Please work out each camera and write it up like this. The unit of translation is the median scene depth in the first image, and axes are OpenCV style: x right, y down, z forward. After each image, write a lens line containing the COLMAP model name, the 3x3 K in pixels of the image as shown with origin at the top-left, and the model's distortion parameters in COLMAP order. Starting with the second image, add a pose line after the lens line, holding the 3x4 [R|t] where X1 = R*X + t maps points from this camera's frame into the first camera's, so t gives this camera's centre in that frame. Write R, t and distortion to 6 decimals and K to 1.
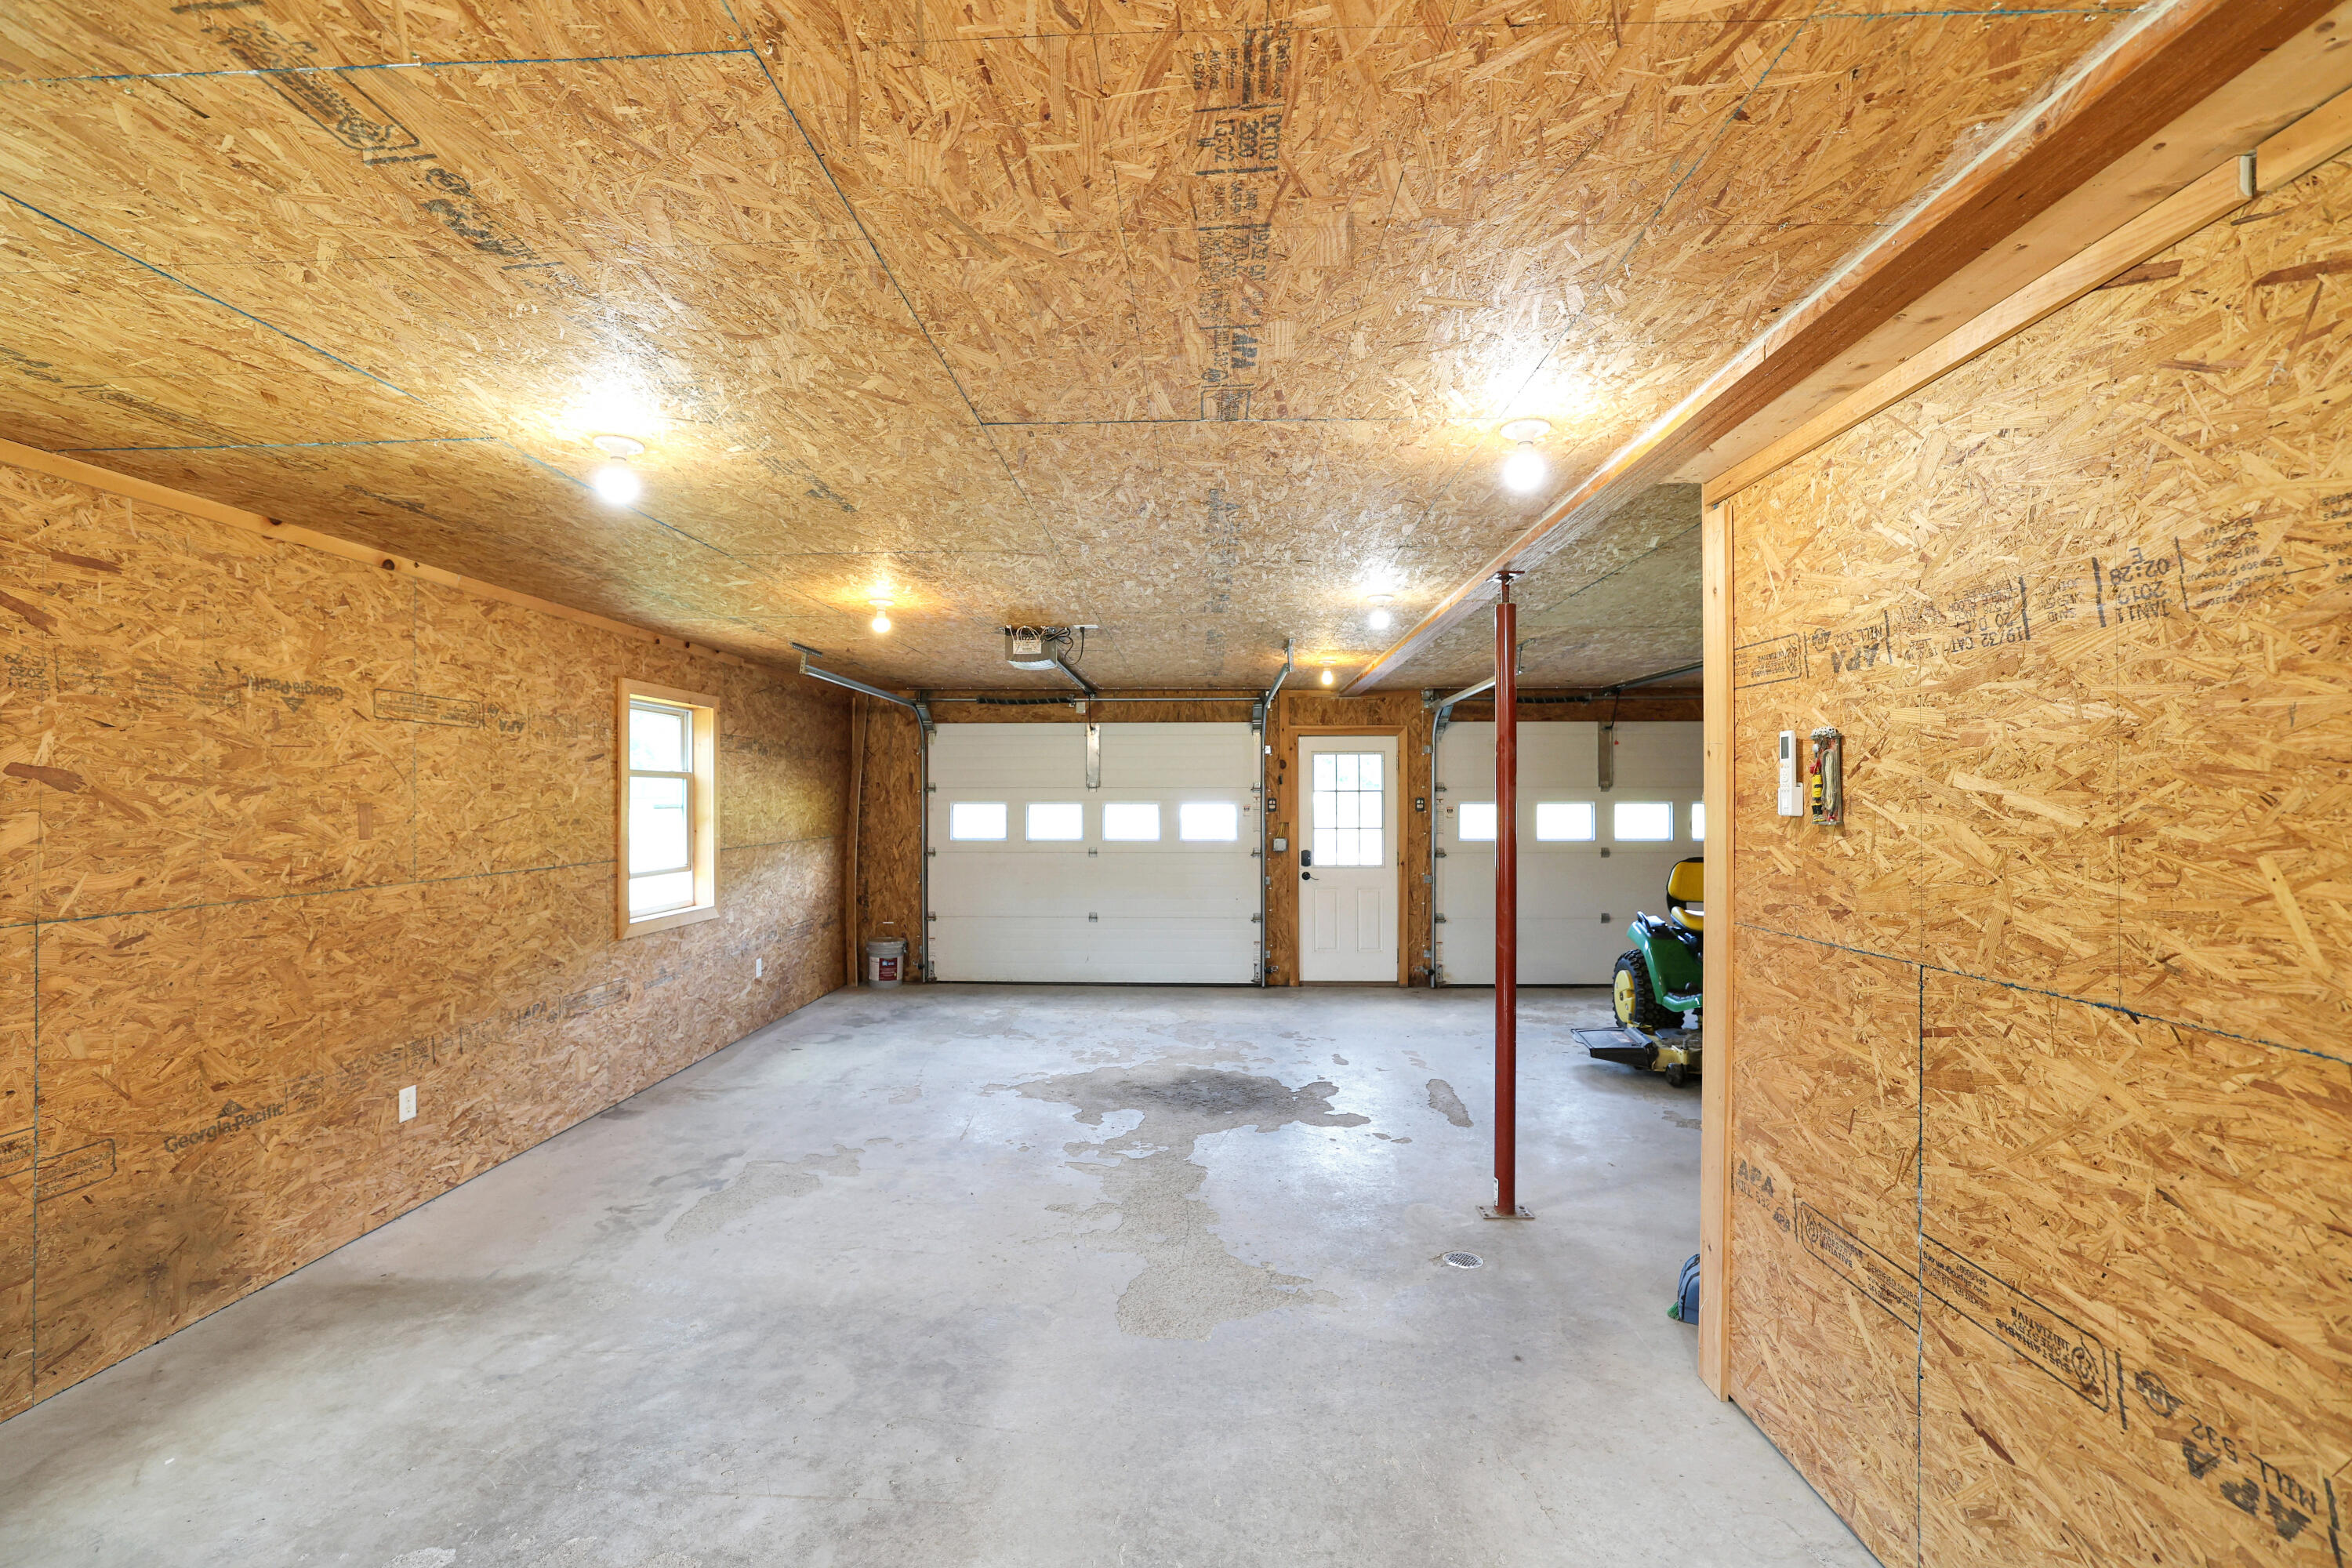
lens RADIAL K [[1016.3, 0, 1165.4], [0, 1016.3, 791.3], [0, 0, 1]] dist [-0.034675, 0.010215]
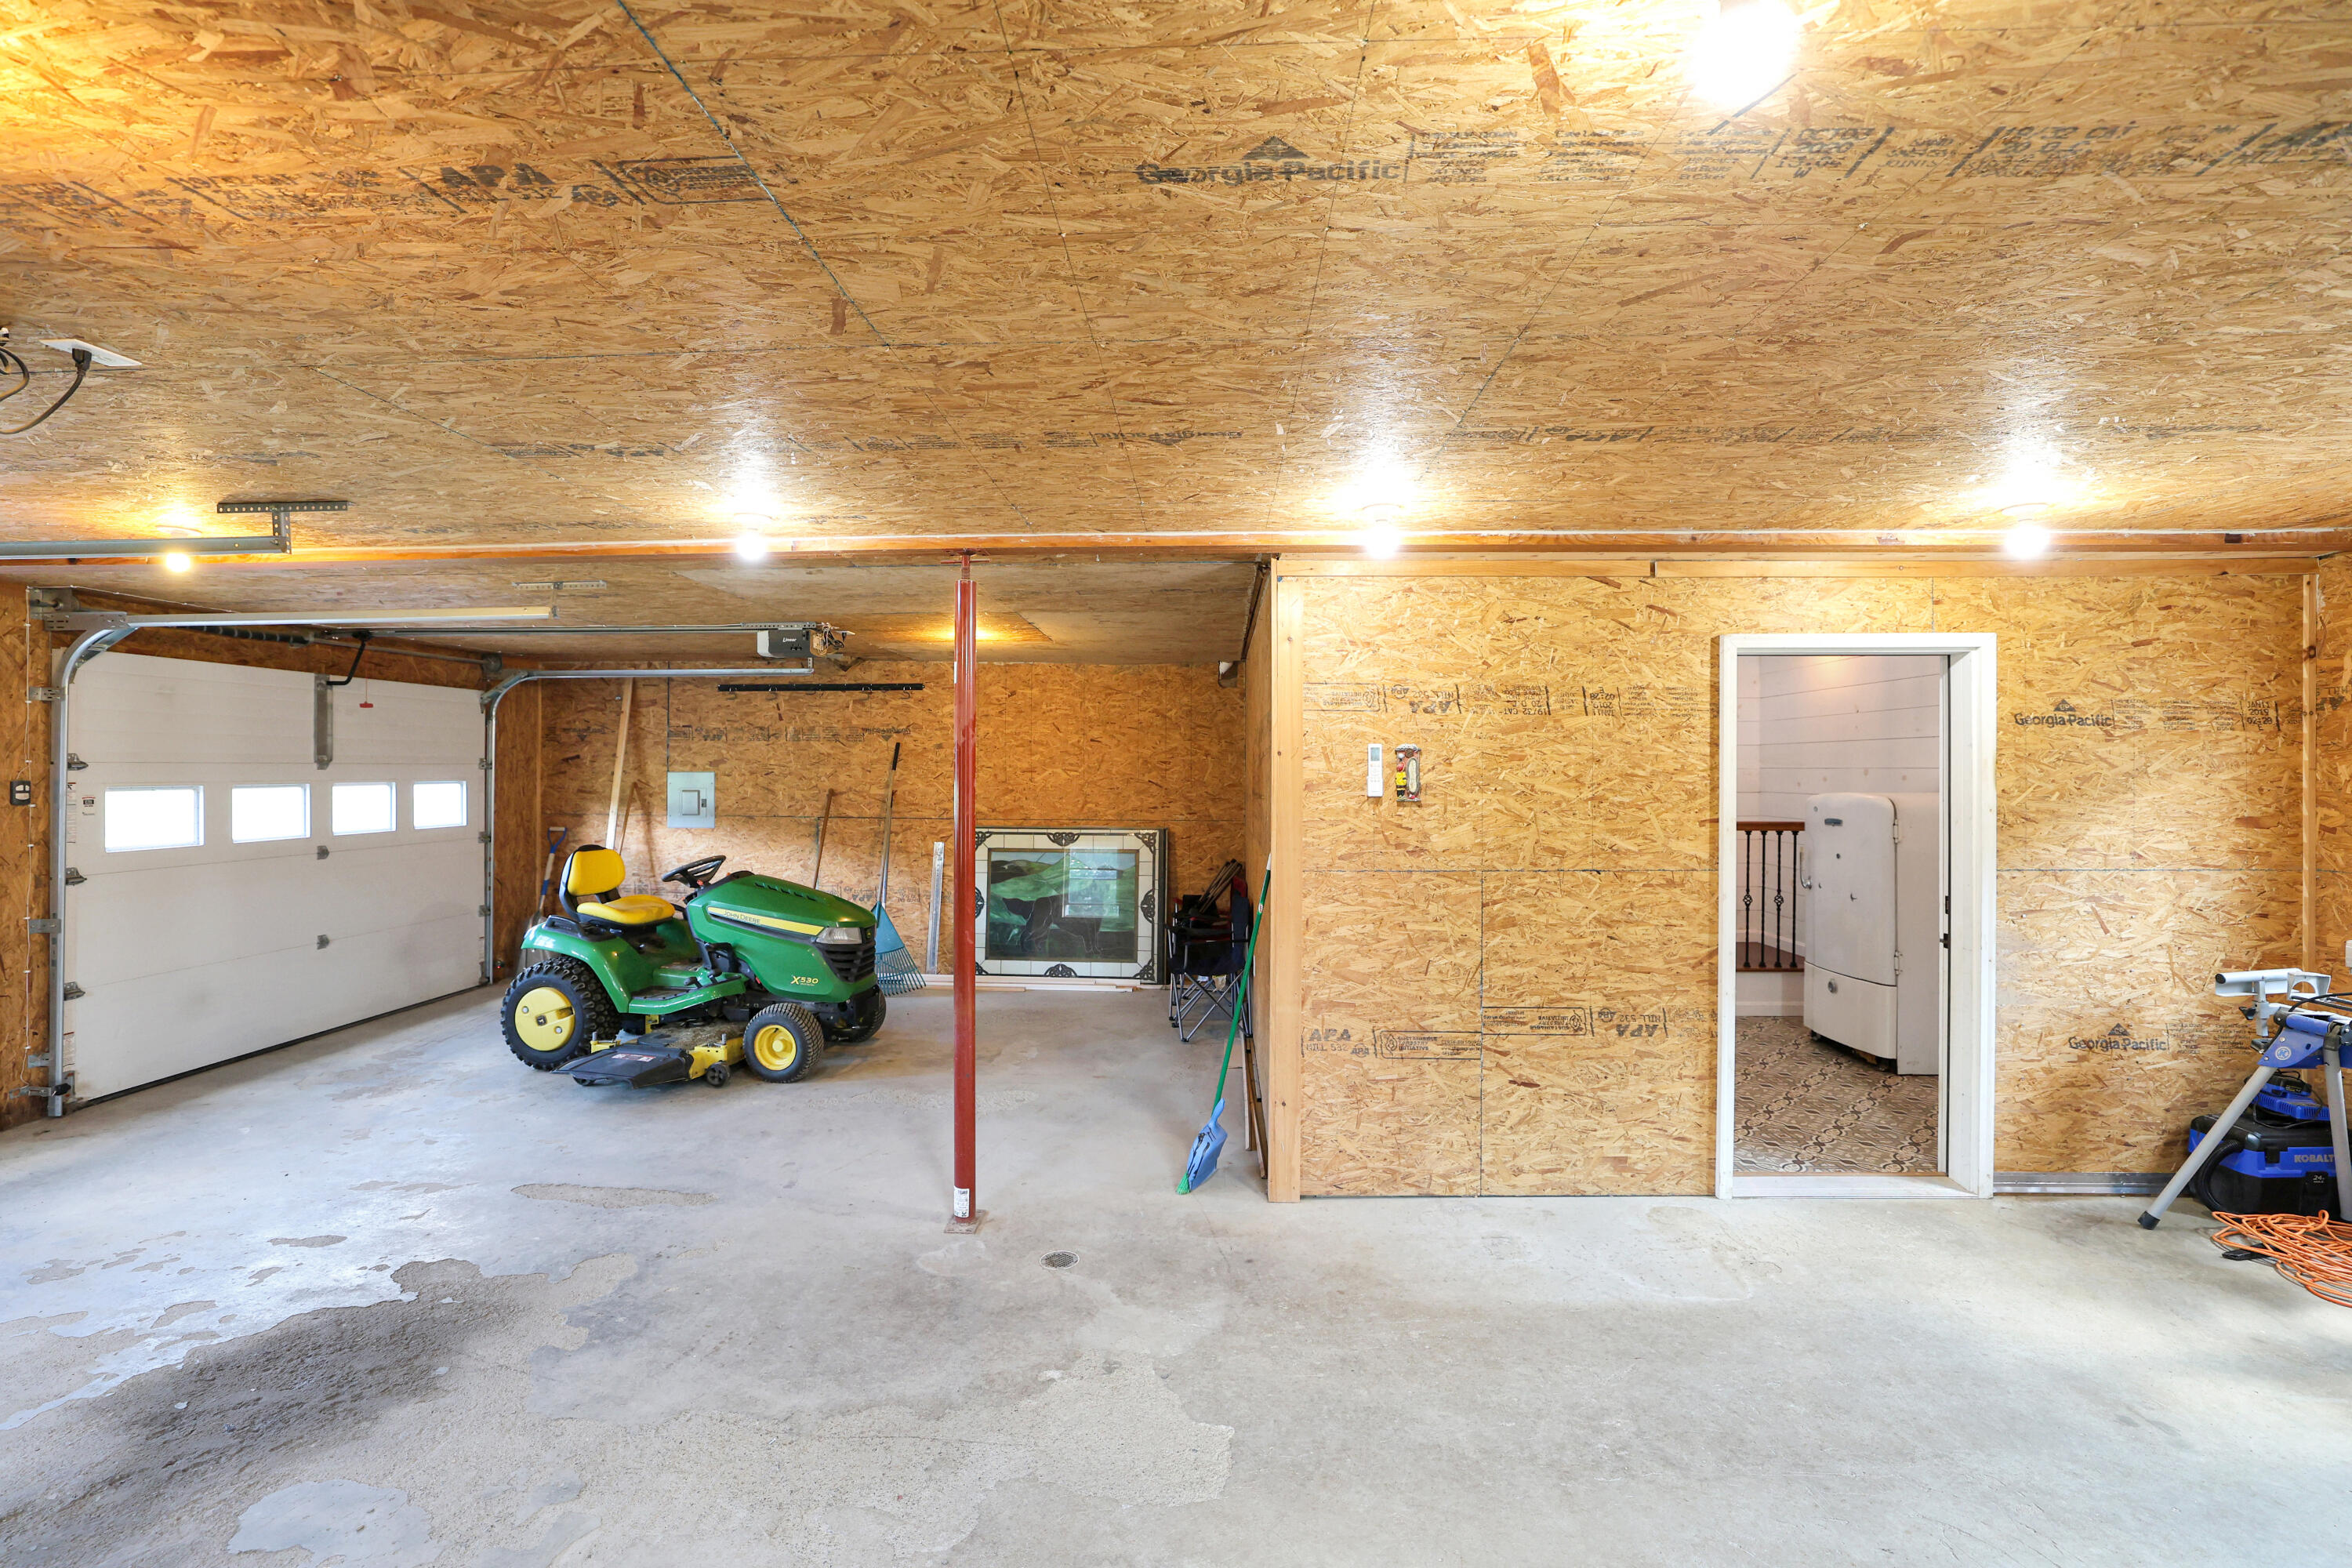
lens RADIAL K [[1016.3, 0, 1189.4], [0, 1016.3, 767.0], [0, 0, 1]] dist [-0.034675, 0.010215]
pose [[-0.004482, 0.003892, 0.999982, -0.717364], [-0.007953, 0.999961, -0.003927, -0.009830], [-0.999958, -0.007971, -0.004450, 0.923053]]
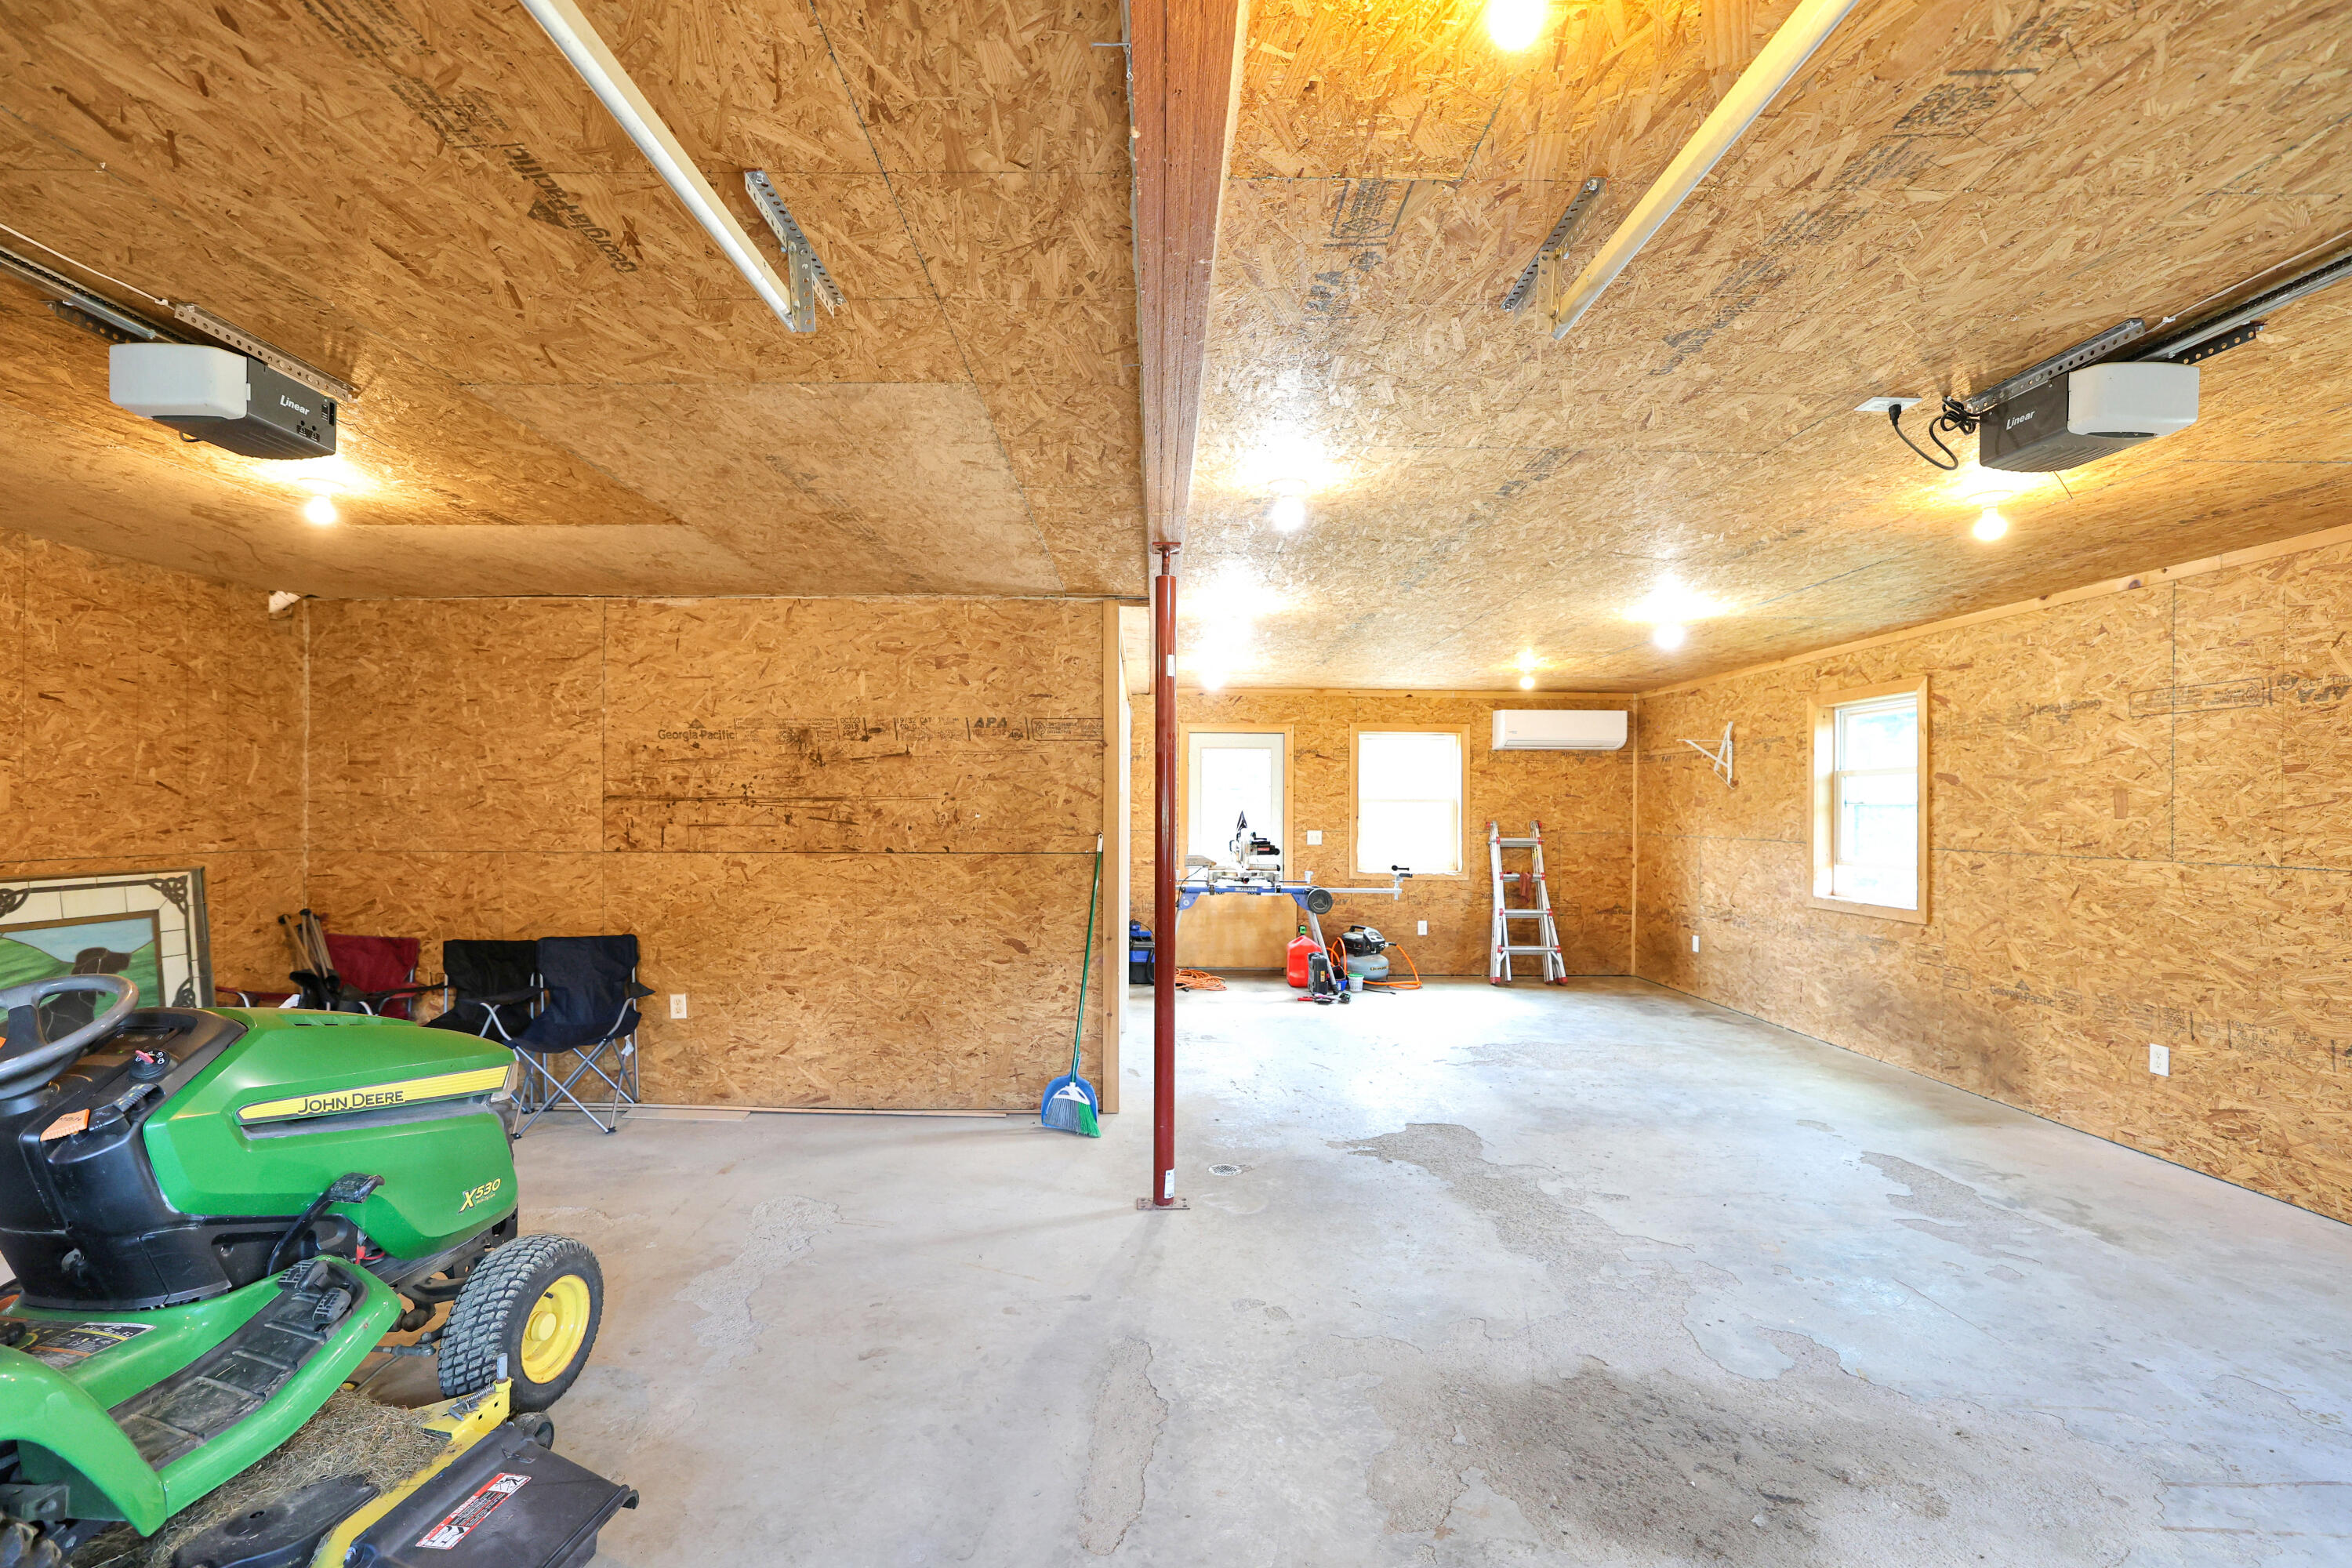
lens RADIAL K [[1016.3, 0, 1173.4], [0, 1016.3, 796.5], [0, 0, 1]] dist [-0.034675, 0.010215]
pose [[-0.998457, -0.008265, -0.054919, 0.442647], [-0.007404, 0.999847, -0.015867, 0.051755], [0.055042, -0.015436, -0.998365, 2.285868]]
